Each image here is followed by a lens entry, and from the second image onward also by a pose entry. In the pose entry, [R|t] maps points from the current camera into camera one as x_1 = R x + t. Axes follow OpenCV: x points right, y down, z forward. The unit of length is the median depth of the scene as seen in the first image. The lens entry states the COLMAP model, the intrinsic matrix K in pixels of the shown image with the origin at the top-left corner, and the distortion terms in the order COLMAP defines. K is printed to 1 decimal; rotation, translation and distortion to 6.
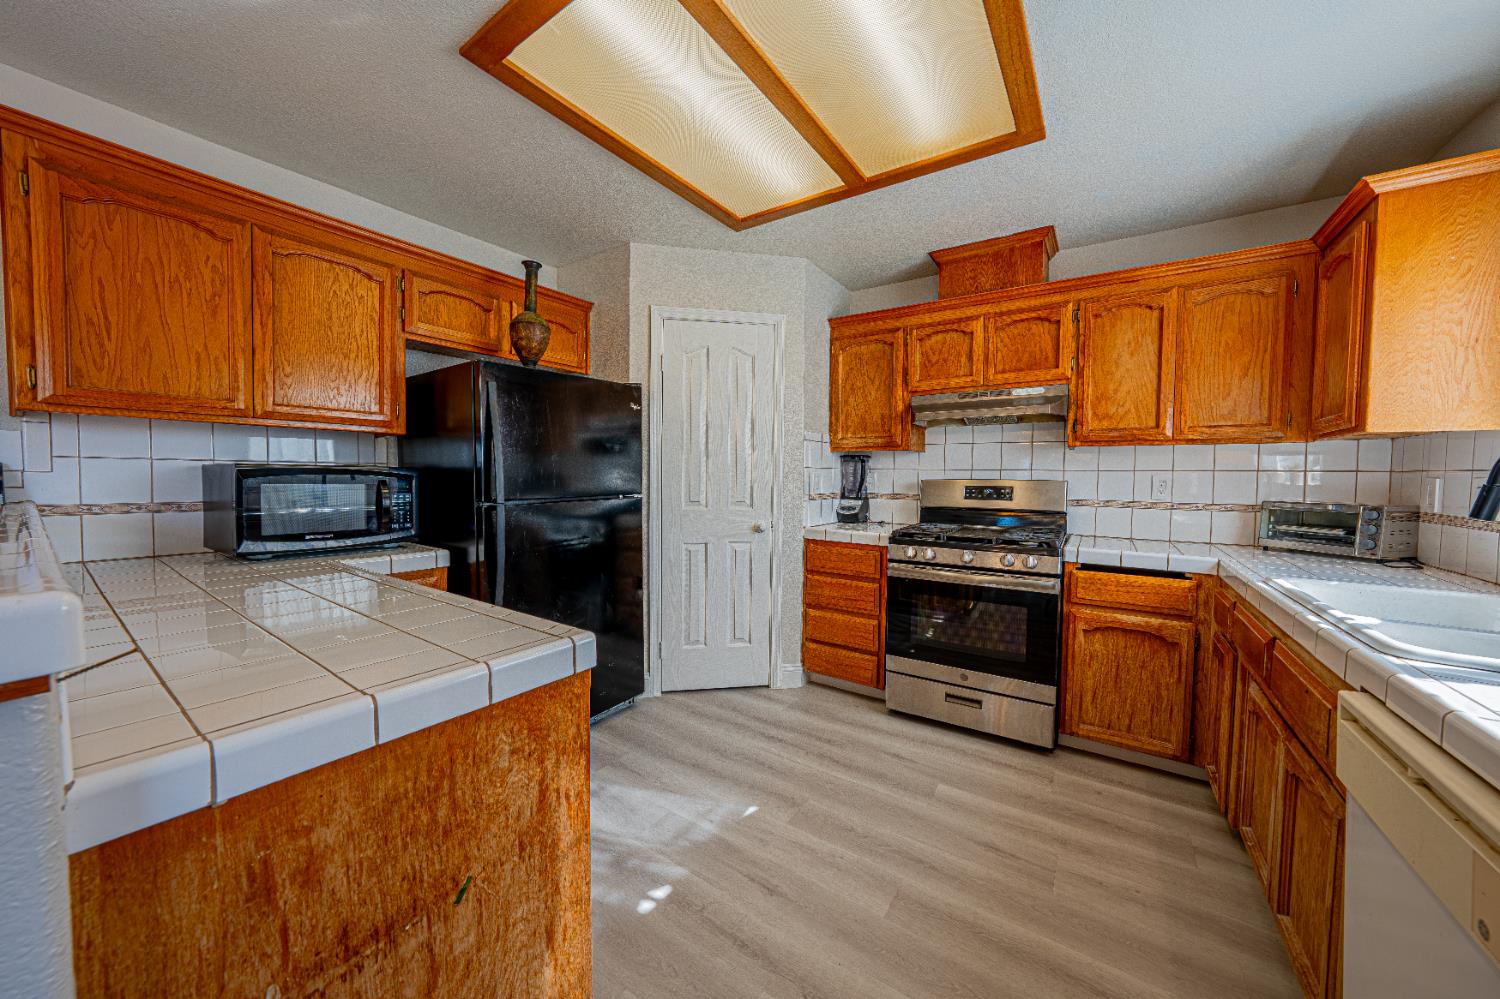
lens RADIAL K [[519.5, 0, 751.3], [0, 519.5, 494.7], [0, 0, 1]] dist [-0.018980, -0.000064]
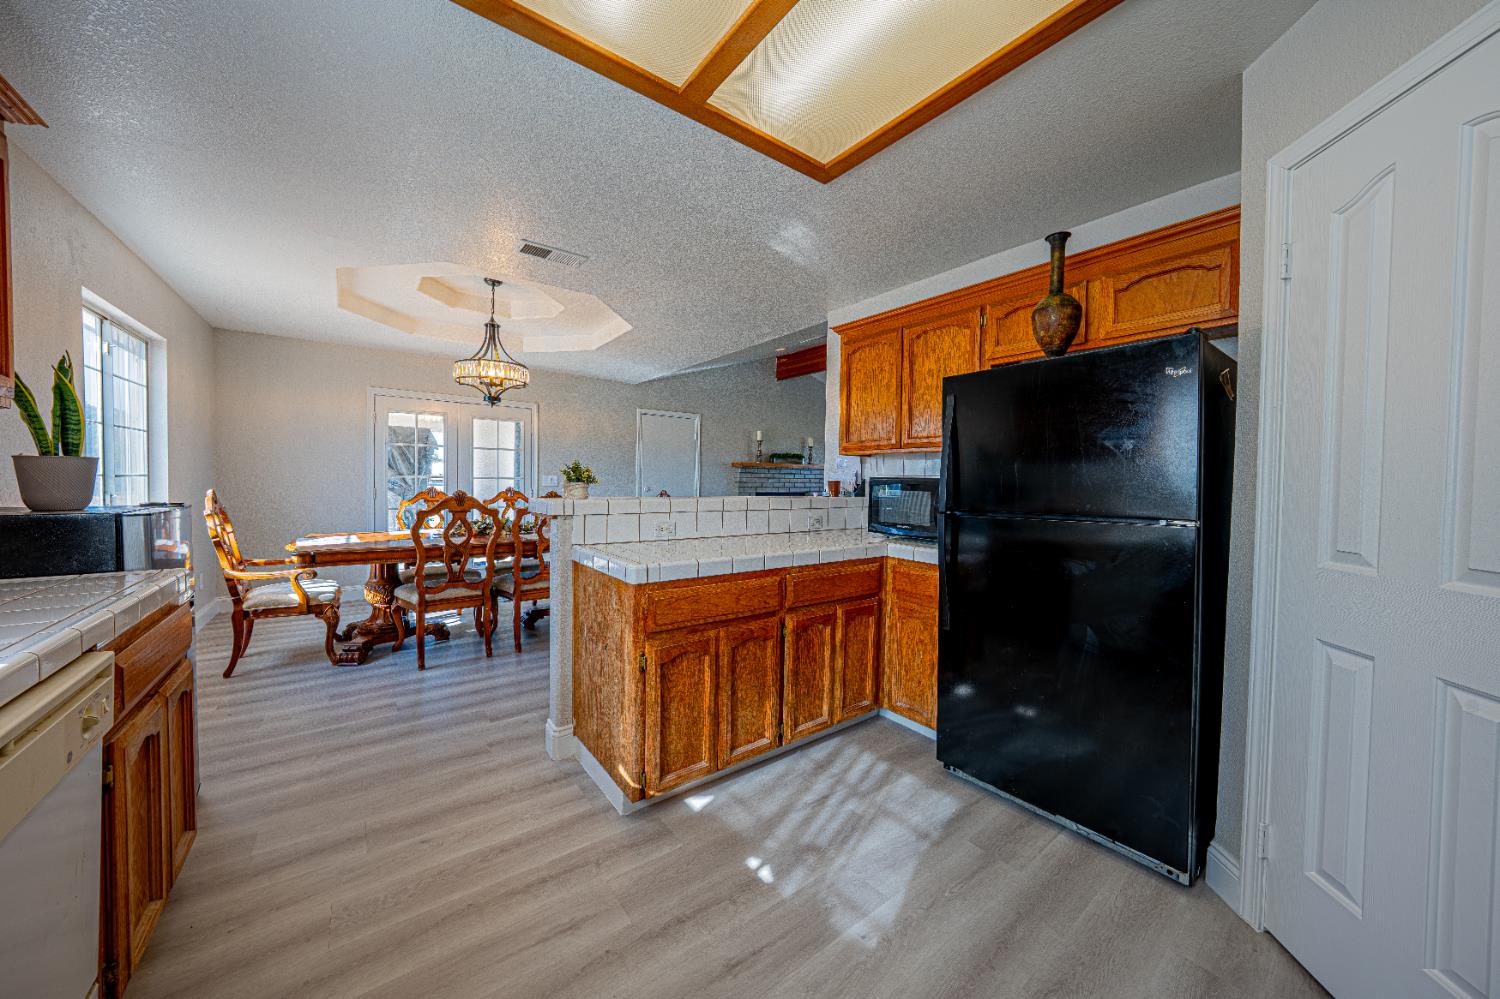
lens RADIAL K [[521.9, 0, 755.9], [0, 521.9, 493.9], [0, 0, 1]] dist [0.000181, -0.000011]
pose [[-0.313344, 0.016086, -0.949503, 0.669806], [-0.051892, 0.998073, 0.034033, -0.036798], [0.948221, 0.059936, -0.311905, 1.009968]]
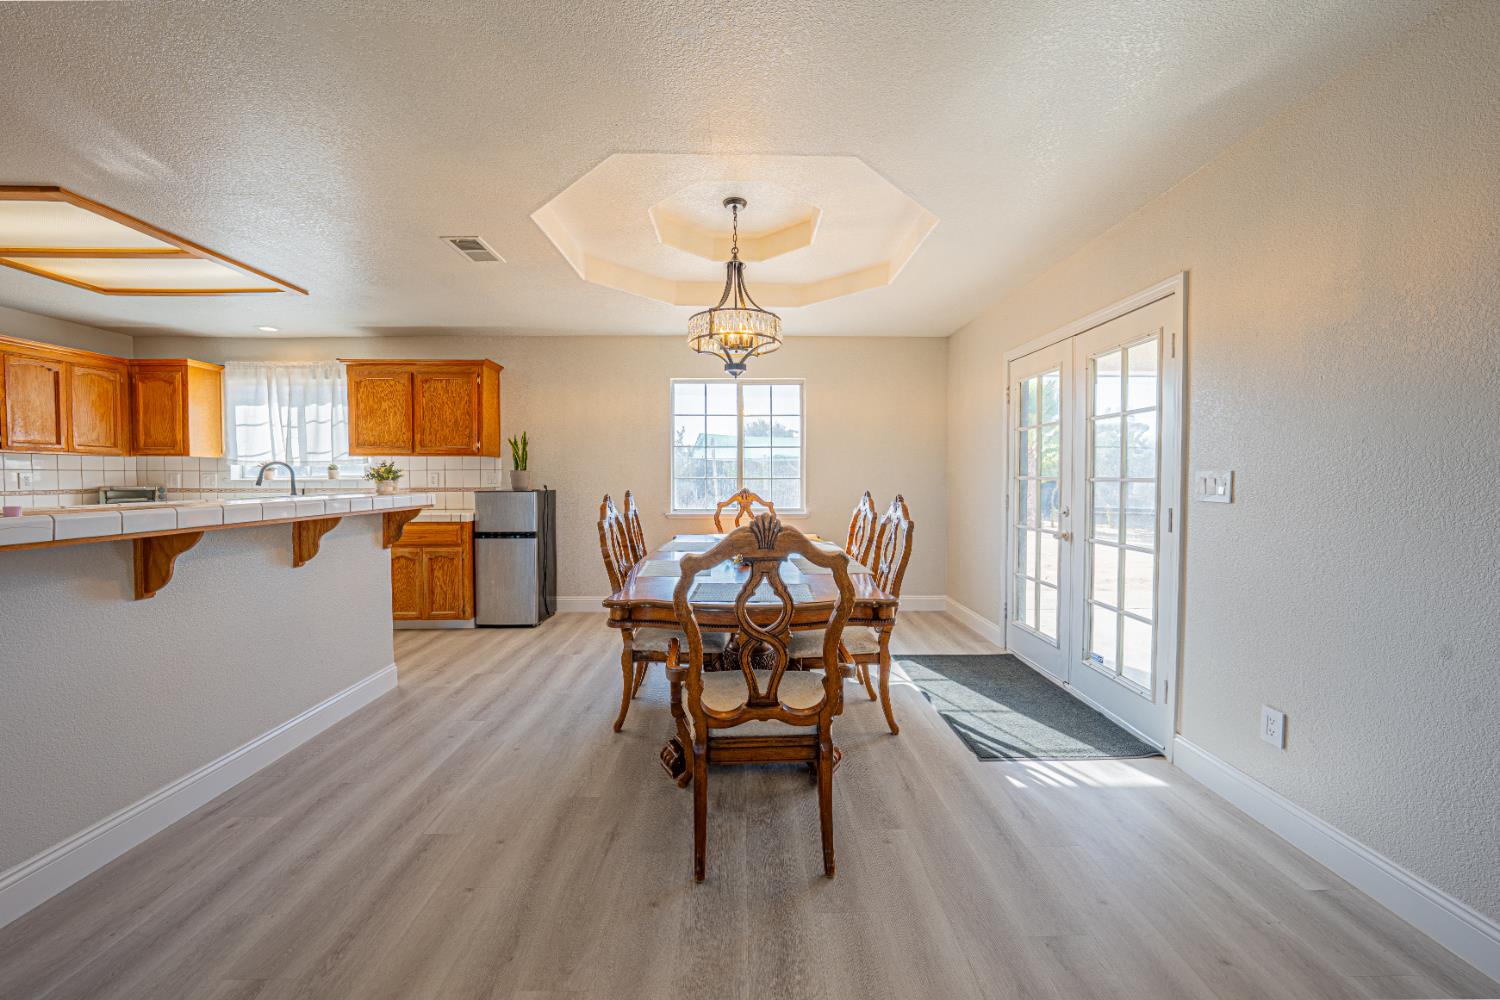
lens RADIAL K [[567.5, 0, 752.5], [0, 567.5, 486.6], [0, 0, 1]] dist [0.000187, 0.000025]
pose [[-0.585974, -0.027941, 0.809848, -2.260402], [0.028605, 0.998069, 0.055133, -0.035675], [-0.809825, 0.055472, -0.584043, 0.304732]]
